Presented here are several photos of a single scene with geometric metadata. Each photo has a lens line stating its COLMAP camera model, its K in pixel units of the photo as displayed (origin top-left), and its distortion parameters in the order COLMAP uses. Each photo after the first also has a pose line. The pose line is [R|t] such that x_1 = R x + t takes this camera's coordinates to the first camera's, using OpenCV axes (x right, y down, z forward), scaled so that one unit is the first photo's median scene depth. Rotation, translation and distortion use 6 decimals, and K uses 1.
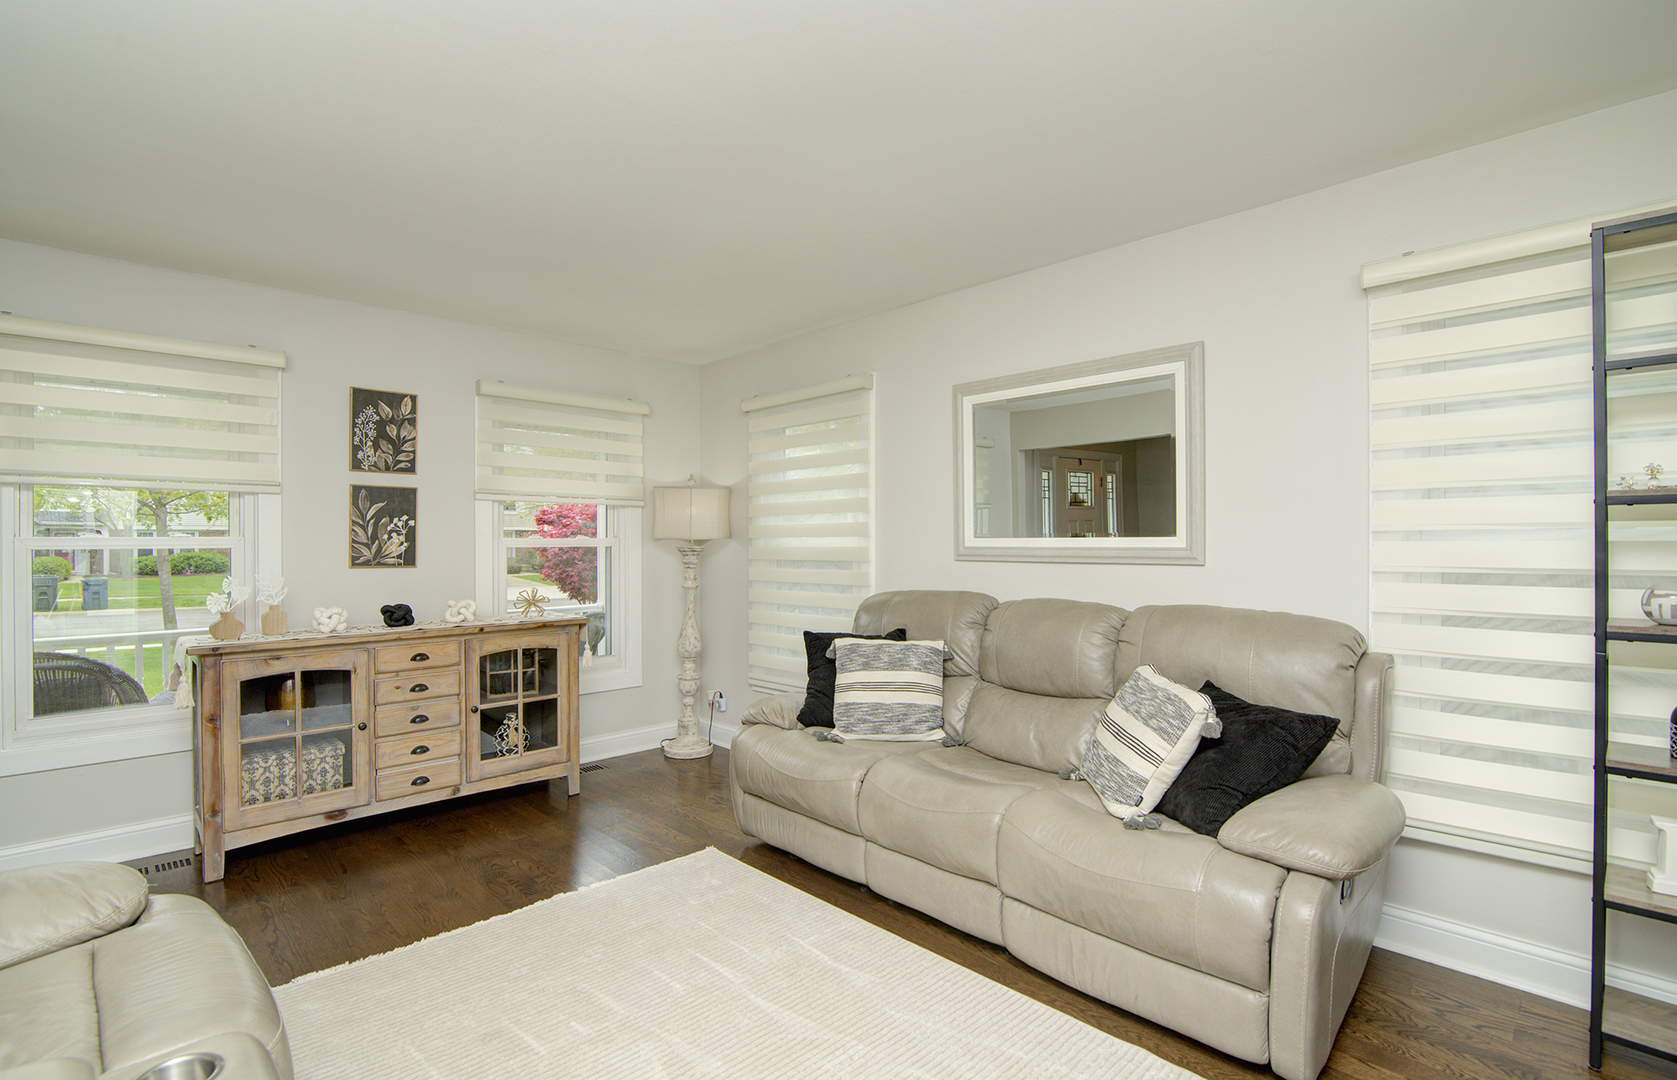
lens RADIAL K [[783.4, 0, 832.6], [0, 783.4, 537.1], [0, 0, 1]] dist [-0.023152, 0.000519]
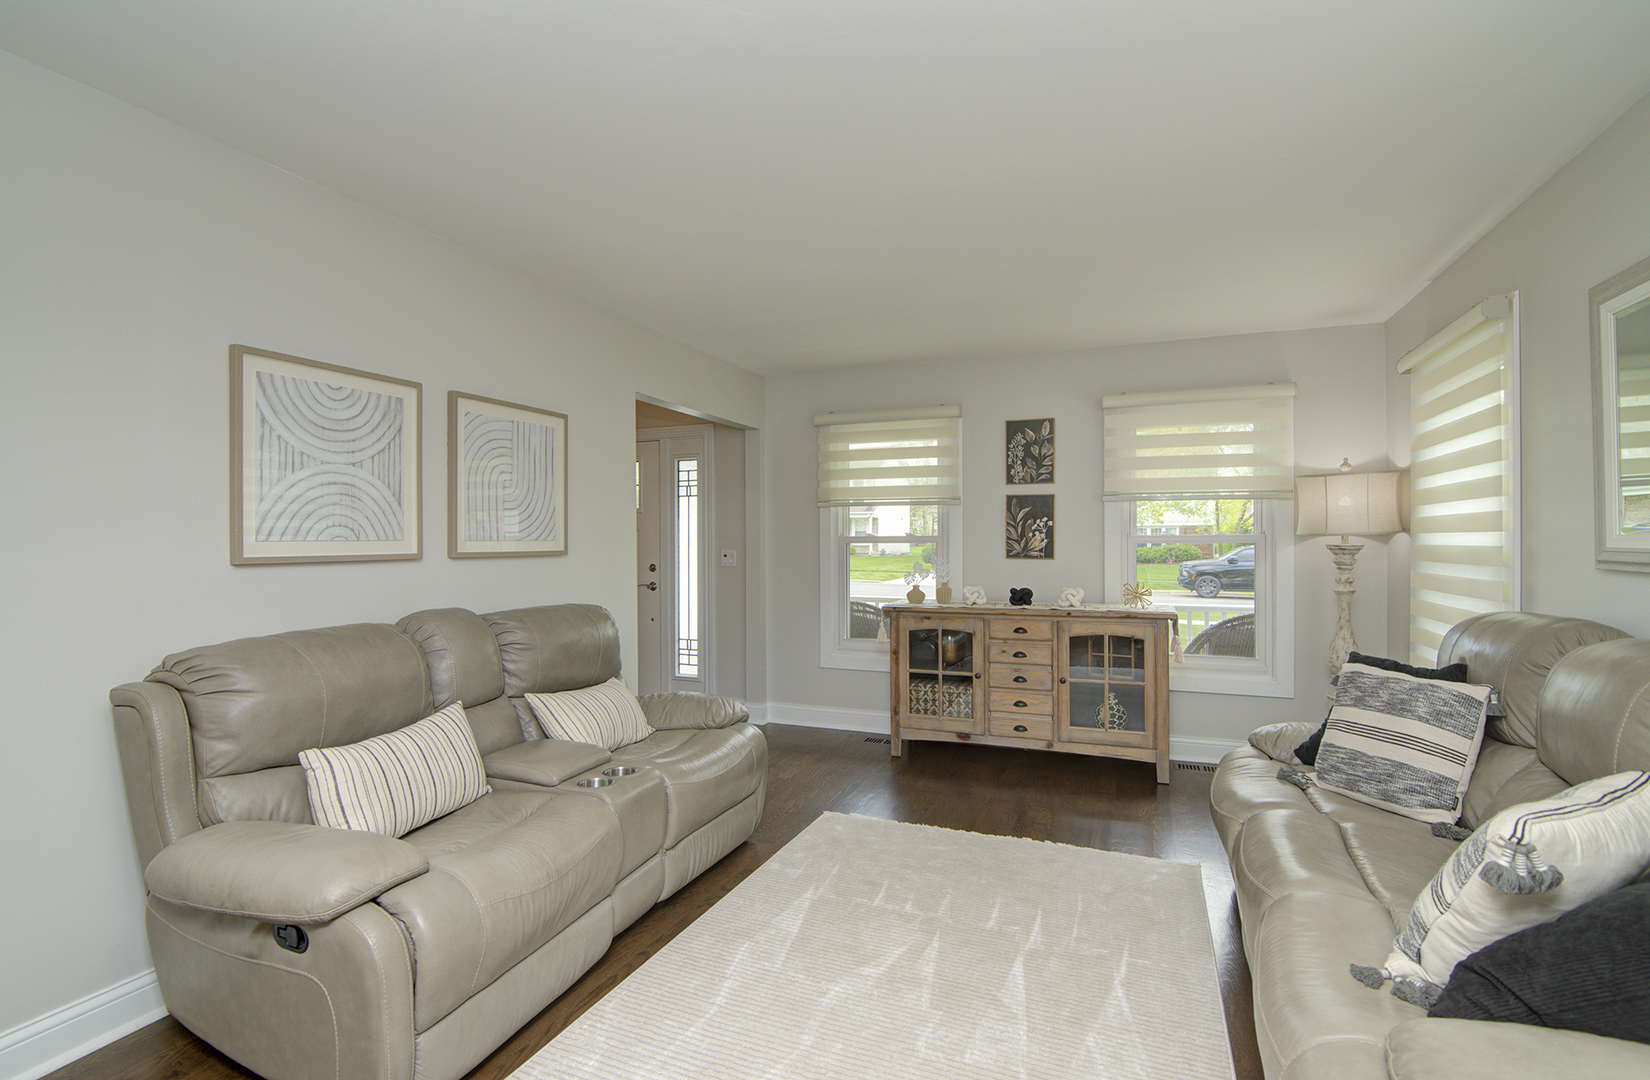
lens RADIAL K [[770.8, 0, 808.9], [0, 770.8, 536.8], [0, 0, 1]] dist [-0.023152, 0.000519]
pose [[0.388704, -0.000966, -0.921362, 0.462611], [0.006937, 0.999974, 0.001878, -0.001992], [0.921337, -0.007121, 0.388700, 0.191466]]
